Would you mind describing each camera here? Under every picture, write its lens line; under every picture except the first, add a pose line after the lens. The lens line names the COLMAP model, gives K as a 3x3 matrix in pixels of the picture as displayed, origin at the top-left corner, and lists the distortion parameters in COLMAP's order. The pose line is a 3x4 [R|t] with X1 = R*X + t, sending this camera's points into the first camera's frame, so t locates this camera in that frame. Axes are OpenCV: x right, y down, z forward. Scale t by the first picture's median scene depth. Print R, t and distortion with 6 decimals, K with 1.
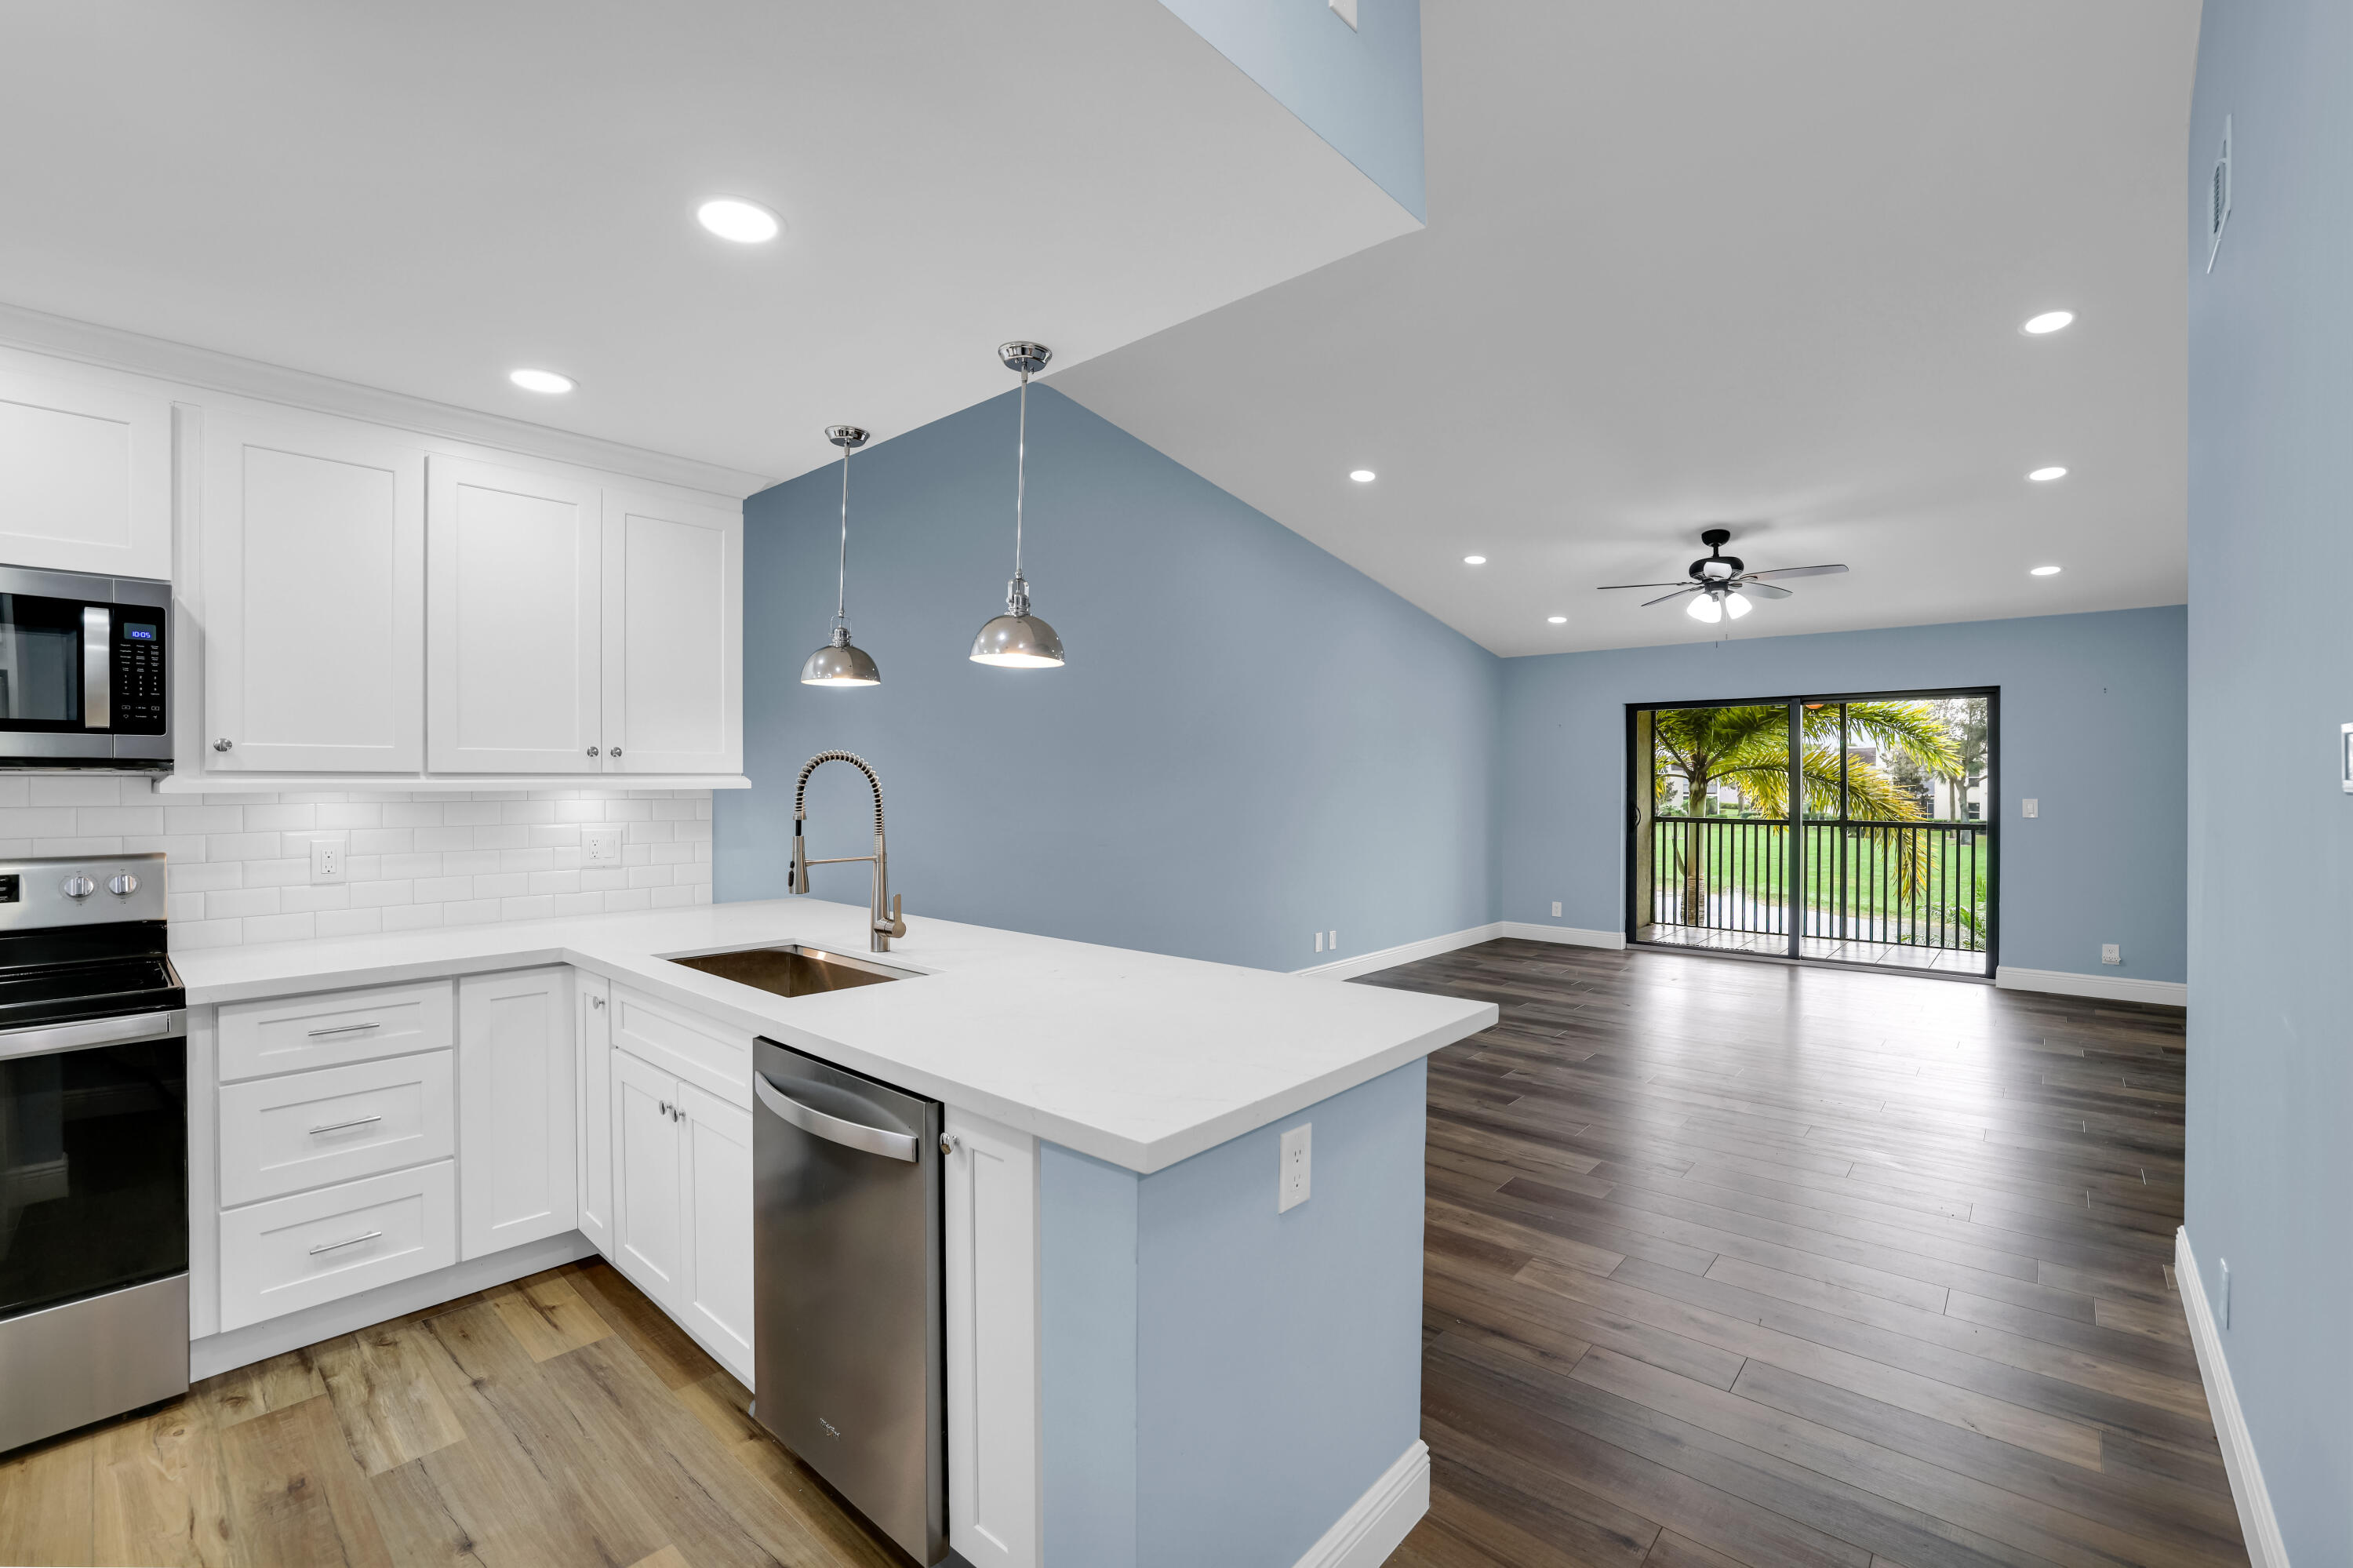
lens RADIAL K [[1027.5, 0, 1160.2], [0, 1027.5, 793.2], [0, 0, 1]] dist [-0.029190, 0.002402]
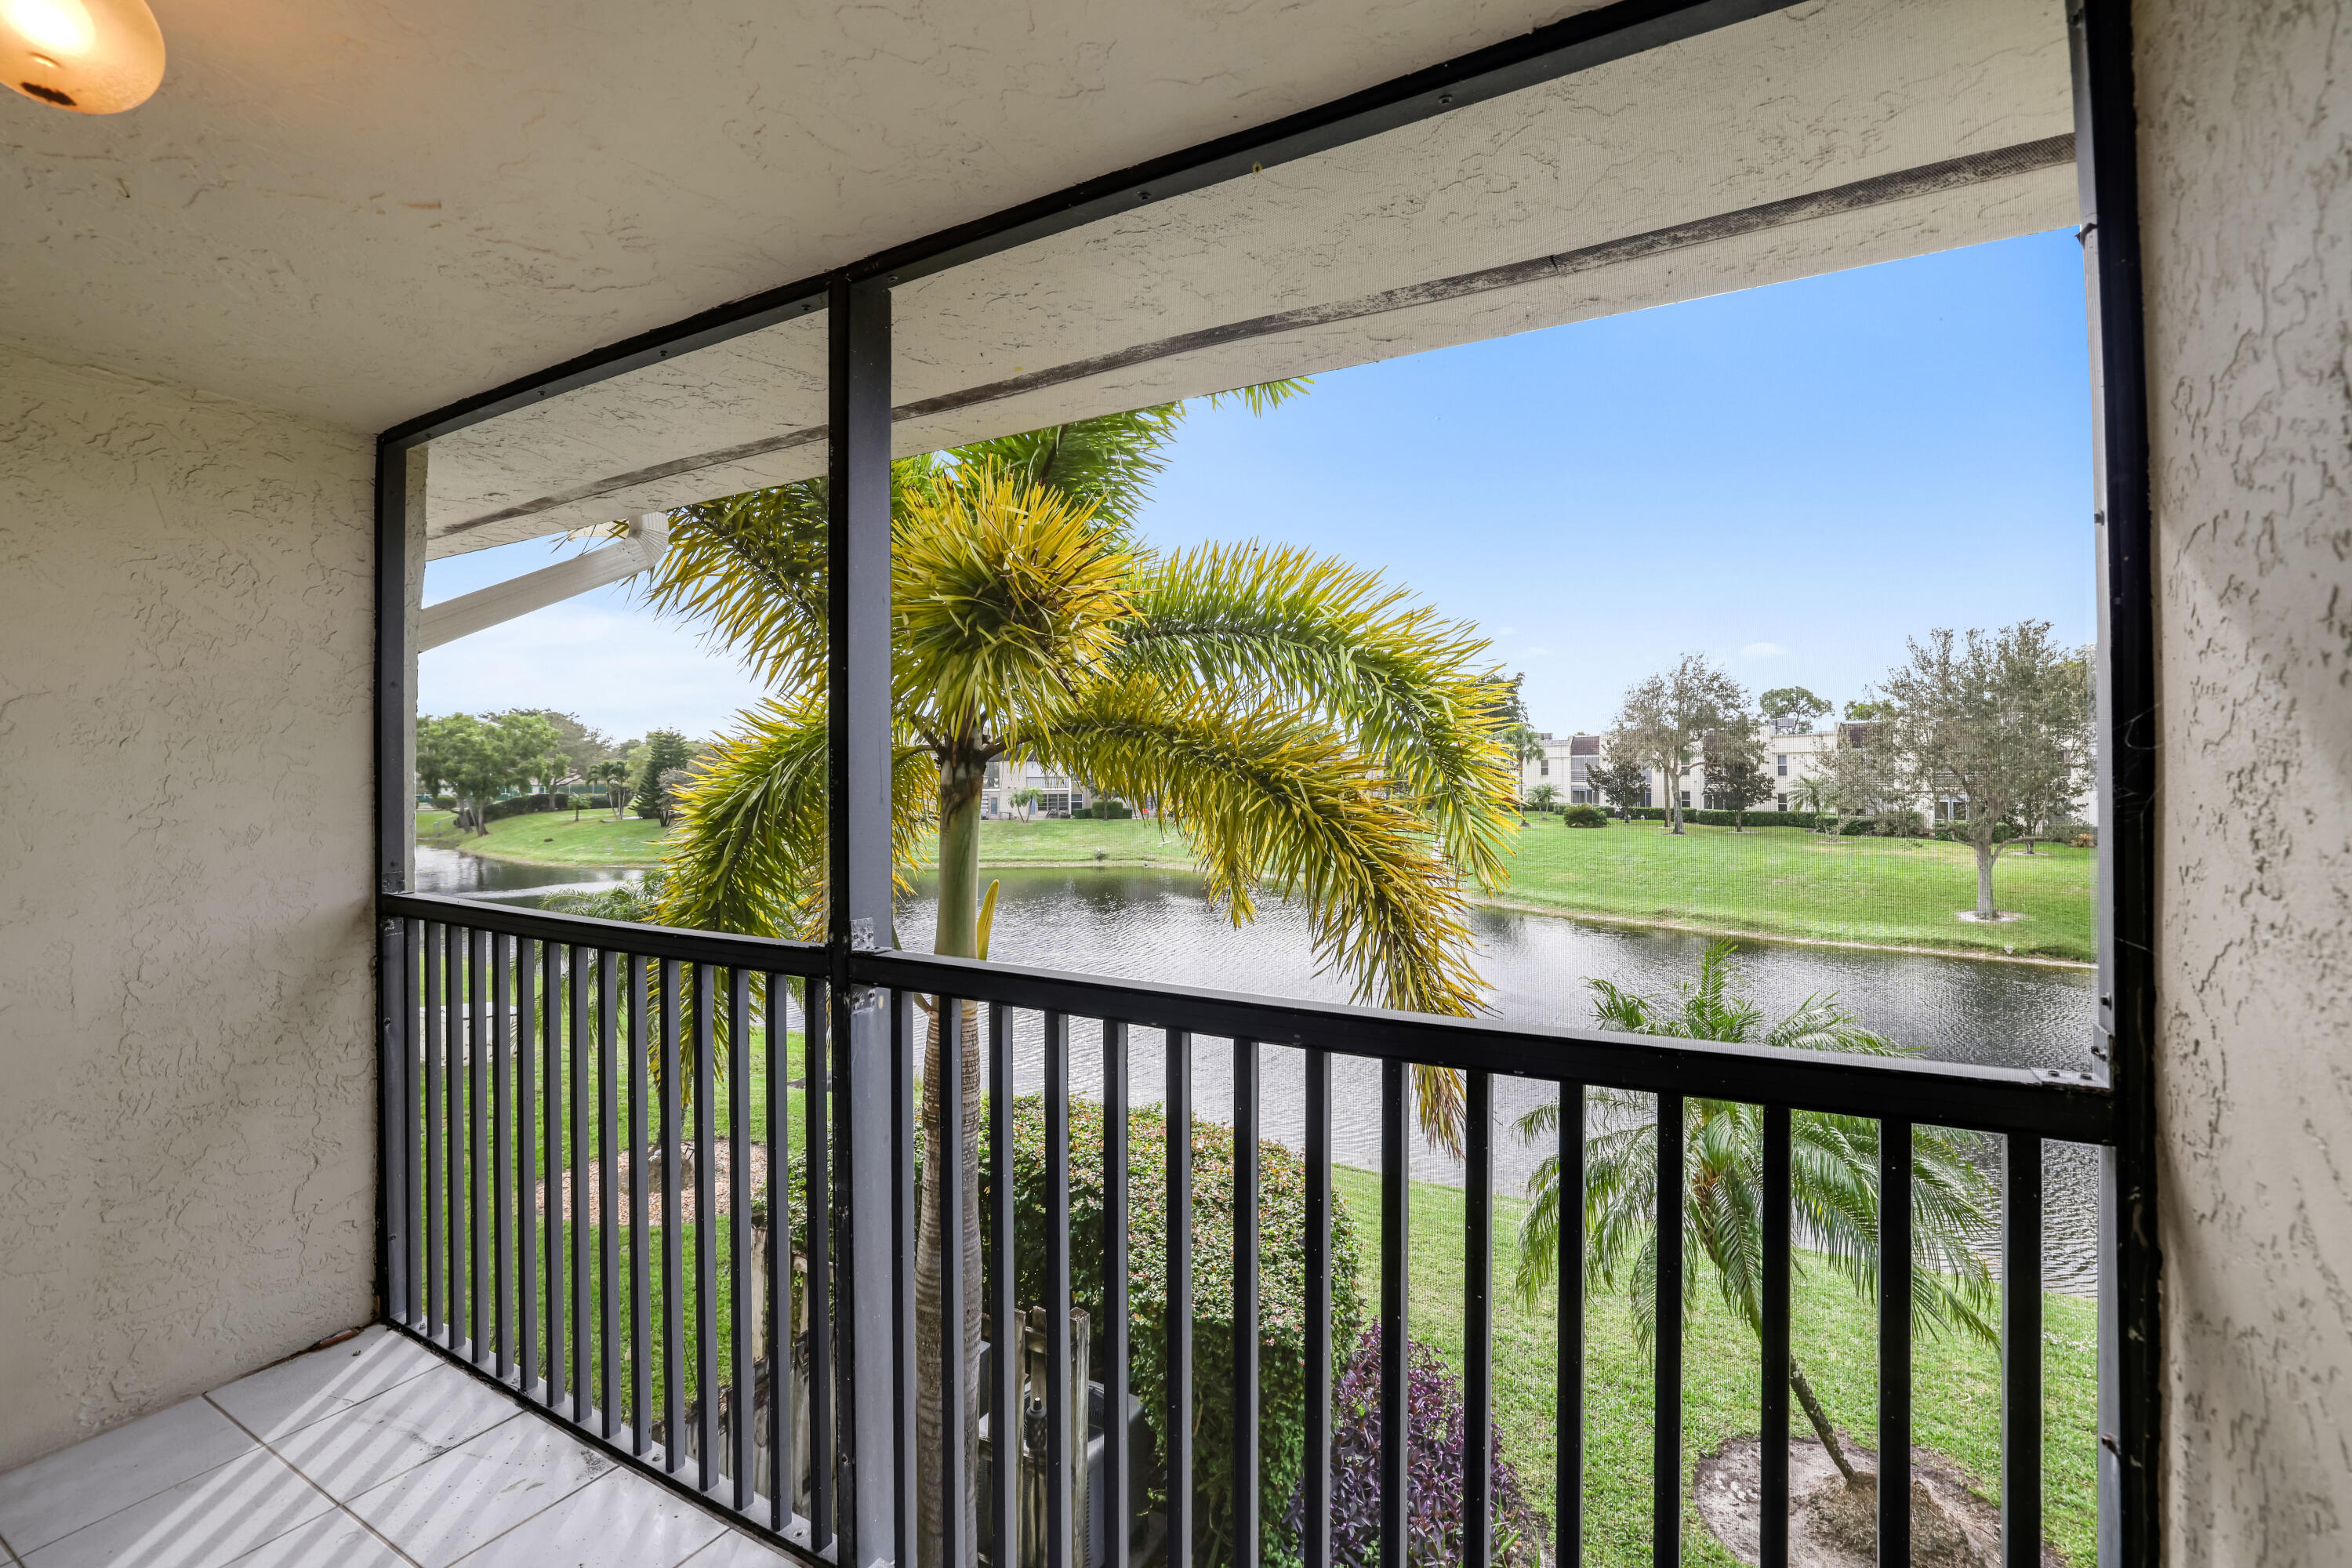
lens RADIAL K [[1027.0, 0, 1172.7], [0, 1027.0, 765.9], [0, 0, 1]] dist [-0.029190, 0.002402]
pose [[0.976118, -0.007910, 0.217095, 0.733596], [0.012473, 0.999729, -0.019656, -0.017347], [-0.216881, 0.021894, 0.975953, 0.994202]]
